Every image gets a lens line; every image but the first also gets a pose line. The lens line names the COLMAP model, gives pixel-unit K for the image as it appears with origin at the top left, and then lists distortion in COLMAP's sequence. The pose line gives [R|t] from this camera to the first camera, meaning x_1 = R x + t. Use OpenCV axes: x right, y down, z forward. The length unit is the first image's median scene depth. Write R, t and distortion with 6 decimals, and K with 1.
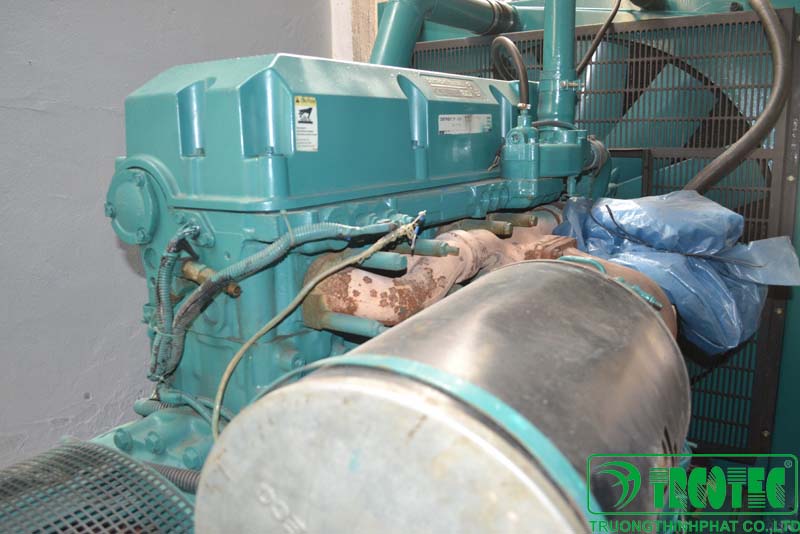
lens RADIAL K [[653.9, 0, 400.0], [0, 653.9, 267.0], [0, 0, 1]] dist [-0.093296, 0.022922]
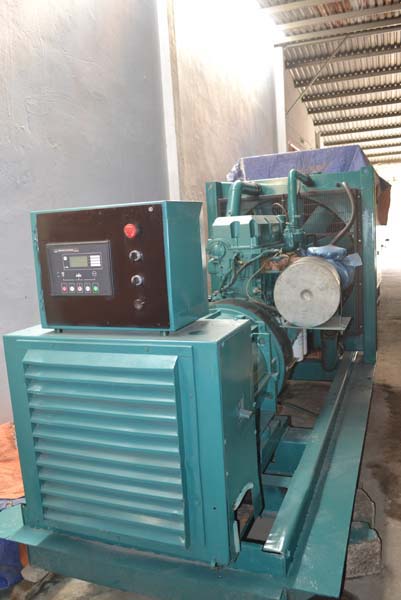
lens RADIAL K [[490.4, 0, 199.1], [0, 490.4, 306.8], [0, 0, 1]] dist [-0.093296, 0.022922]
pose [[0.977740, -0.074212, 0.196260, -0.937858], [0.084604, 0.995394, -0.045093, 0.326559], [-0.192010, 0.060693, 0.979514, -1.691550]]
